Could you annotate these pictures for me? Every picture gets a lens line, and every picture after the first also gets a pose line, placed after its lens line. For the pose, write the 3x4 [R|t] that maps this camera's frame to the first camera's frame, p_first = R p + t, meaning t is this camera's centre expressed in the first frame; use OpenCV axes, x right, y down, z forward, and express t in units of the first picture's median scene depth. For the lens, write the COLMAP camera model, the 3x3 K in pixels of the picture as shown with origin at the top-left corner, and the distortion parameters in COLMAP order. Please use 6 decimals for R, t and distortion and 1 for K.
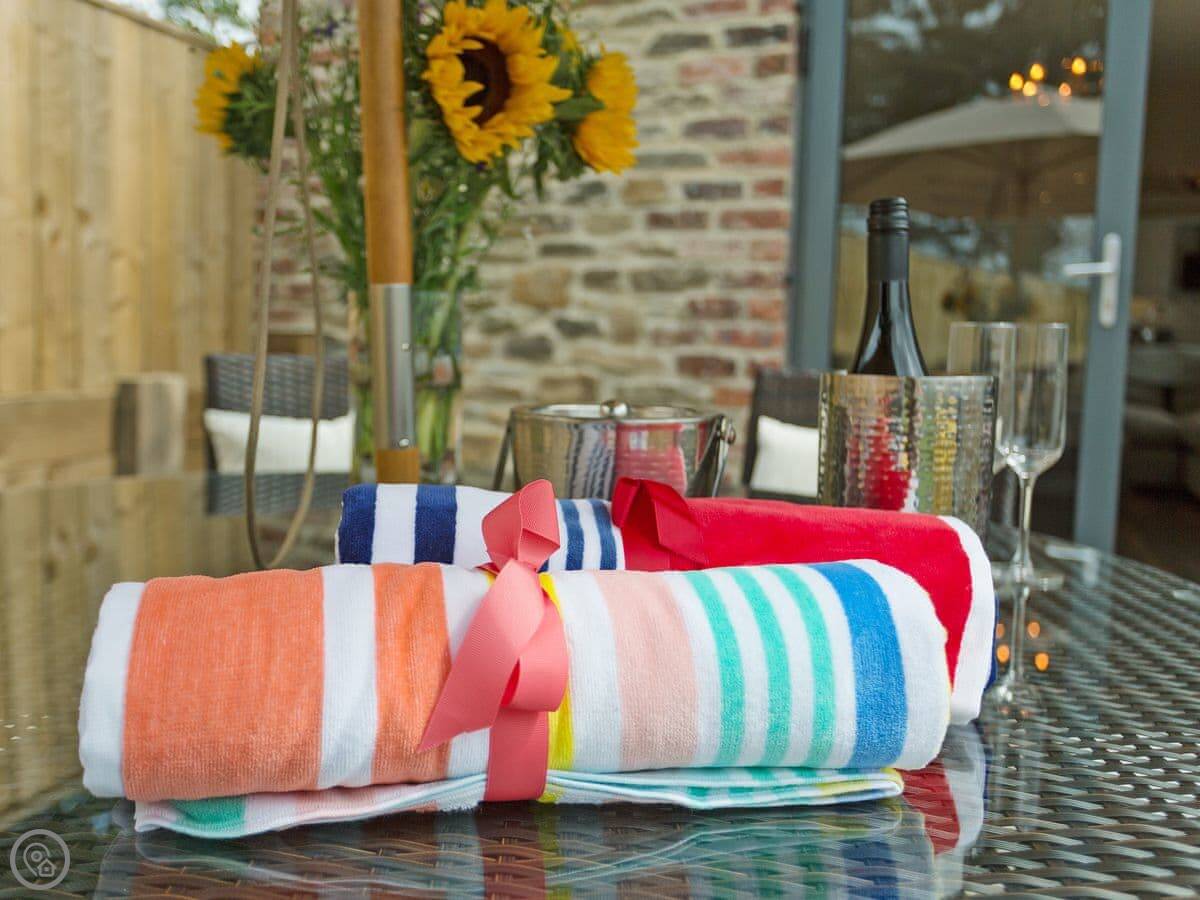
lens RADIAL K [[1222.6, 0, 573.6], [0, 1222.6, 460.3], [0, 0, 1]] dist [0.017800, 0.000000]
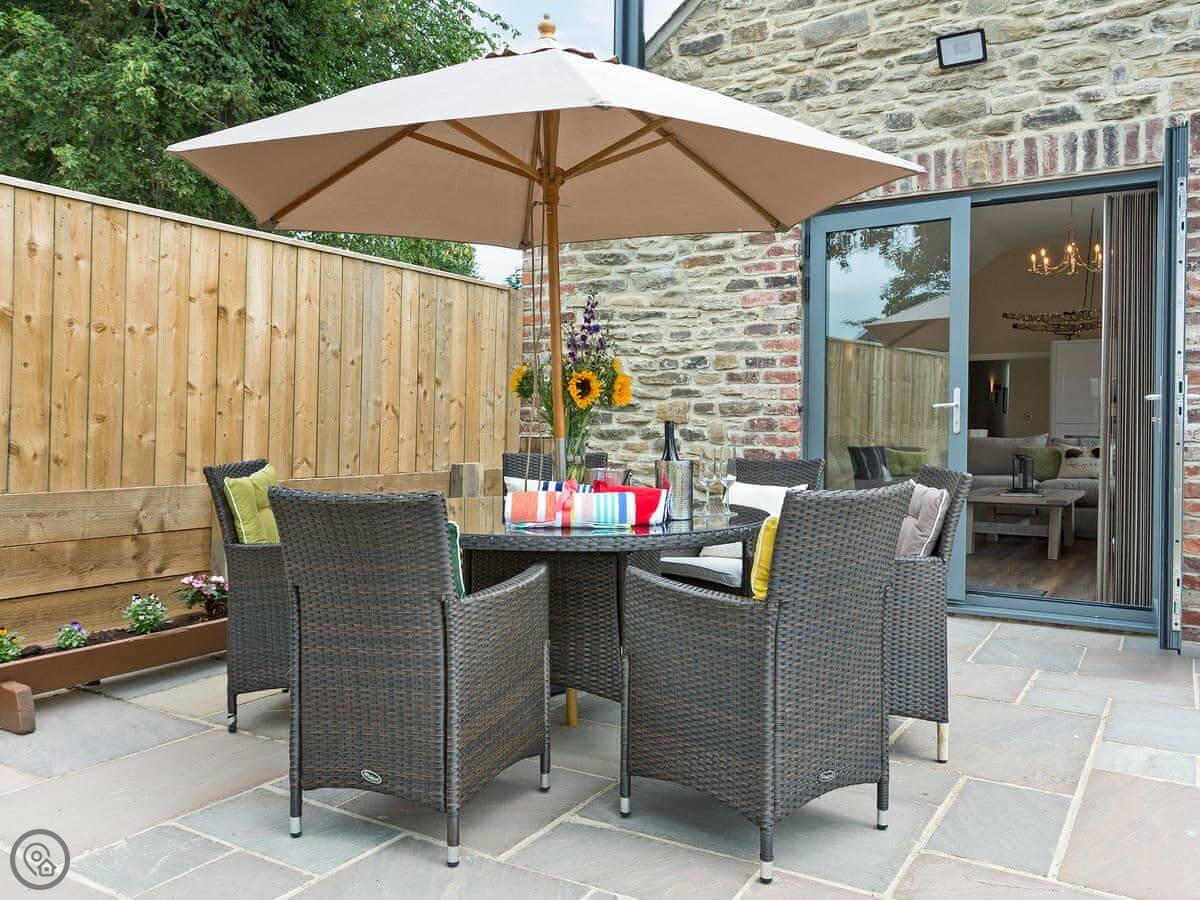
lens RADIAL K [[1071.2, 0, 588.6], [0, 1071.2, 439.3], [0, 0, 1]] dist [0.058634, -0.060327]
pose [[0.983132, -0.008233, -0.182714, 0.155025], [-0.008313, 0.995943, -0.089604, 0.045659], [0.182711, 0.089612, 0.979074, -0.641422]]
